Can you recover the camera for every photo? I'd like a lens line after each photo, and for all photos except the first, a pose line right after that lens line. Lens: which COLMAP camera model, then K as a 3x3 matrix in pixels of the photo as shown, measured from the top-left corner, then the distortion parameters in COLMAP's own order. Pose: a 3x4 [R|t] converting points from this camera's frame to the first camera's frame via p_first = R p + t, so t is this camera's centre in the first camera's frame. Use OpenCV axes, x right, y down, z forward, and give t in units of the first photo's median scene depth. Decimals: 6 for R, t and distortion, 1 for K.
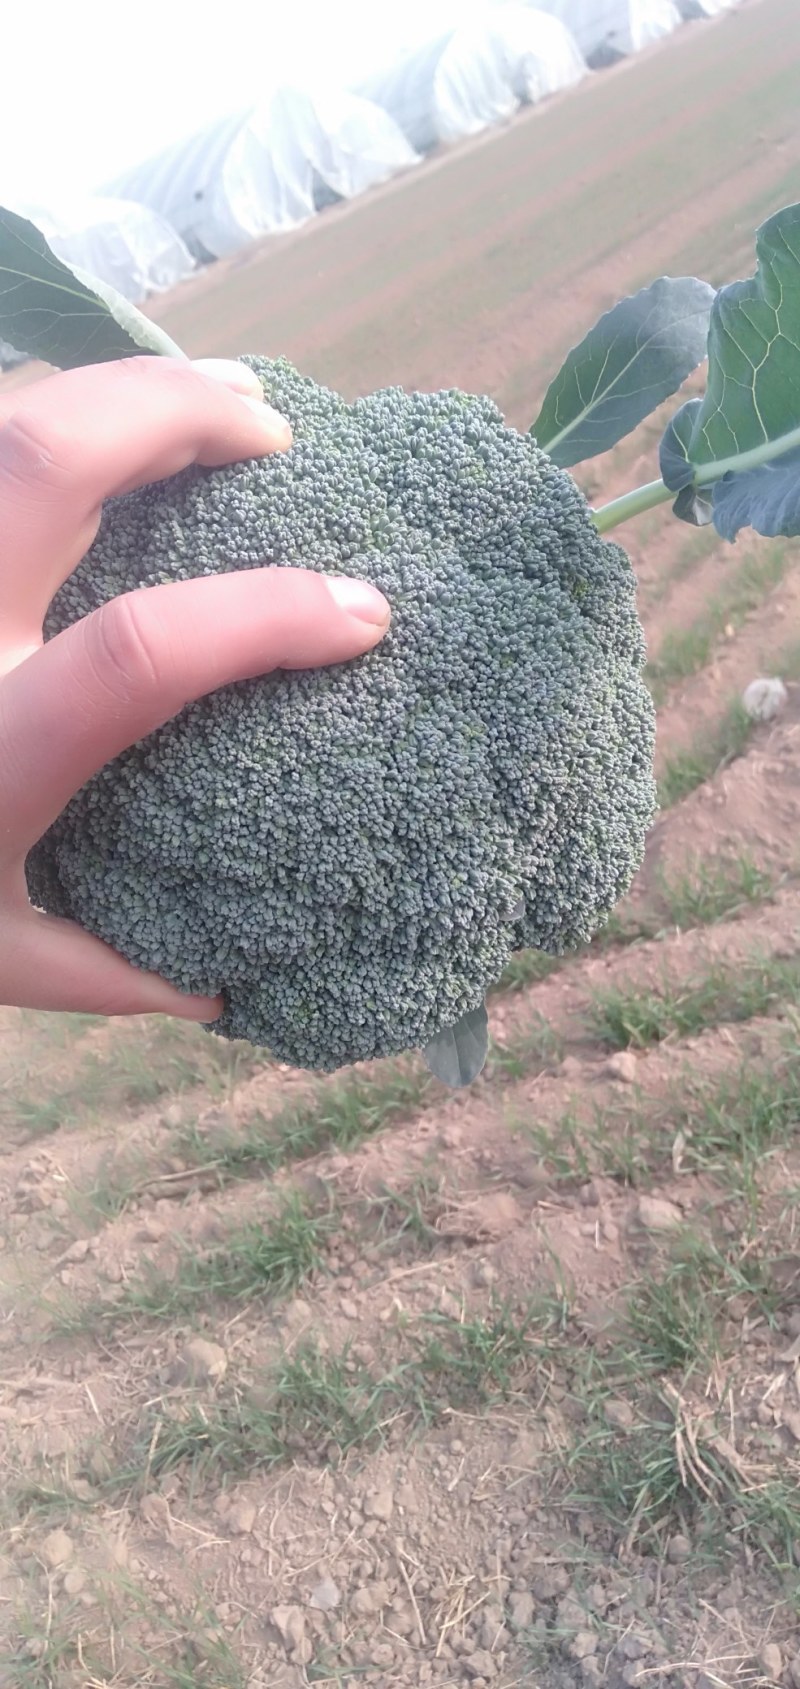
lens RADIAL K [[1470.6, 0, 400.0], [0, 1470.6, 844.5], [0, 0, 1]] dist [-0.011012, -0.009553]
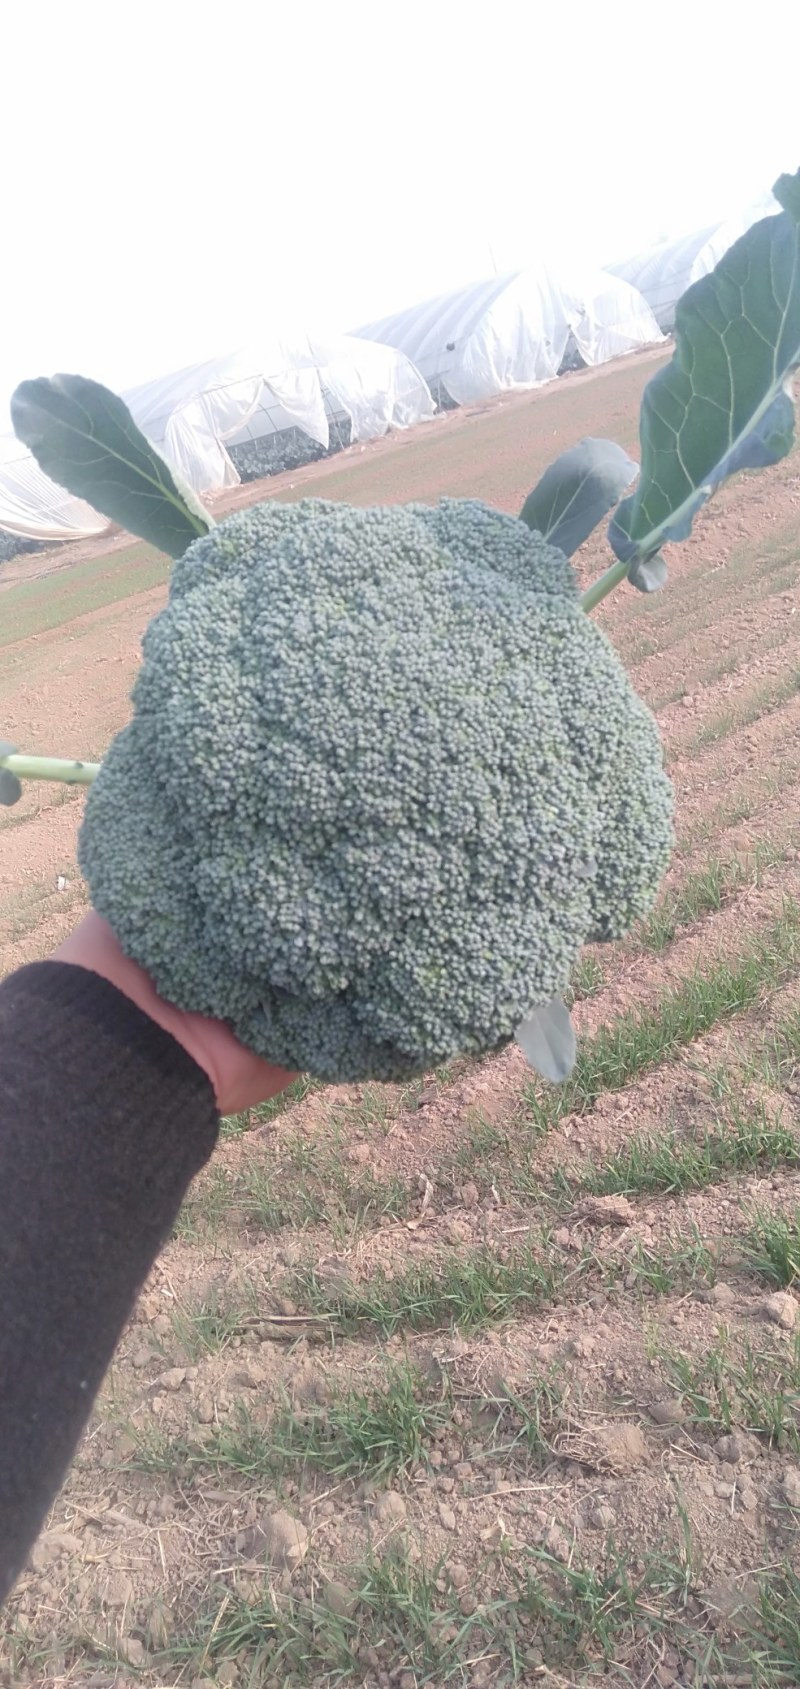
lens RADIAL K [[1470.6, 0, 400.0], [0, 1470.6, 844.5], [0, 0, 1]] dist [-0.011012, -0.009553]
pose [[0.977773, -0.118338, 0.173078, -0.297080], [0.177780, 0.905553, -0.385186, 0.495643], [-0.111149, 0.407394, 0.906463, -0.064726]]
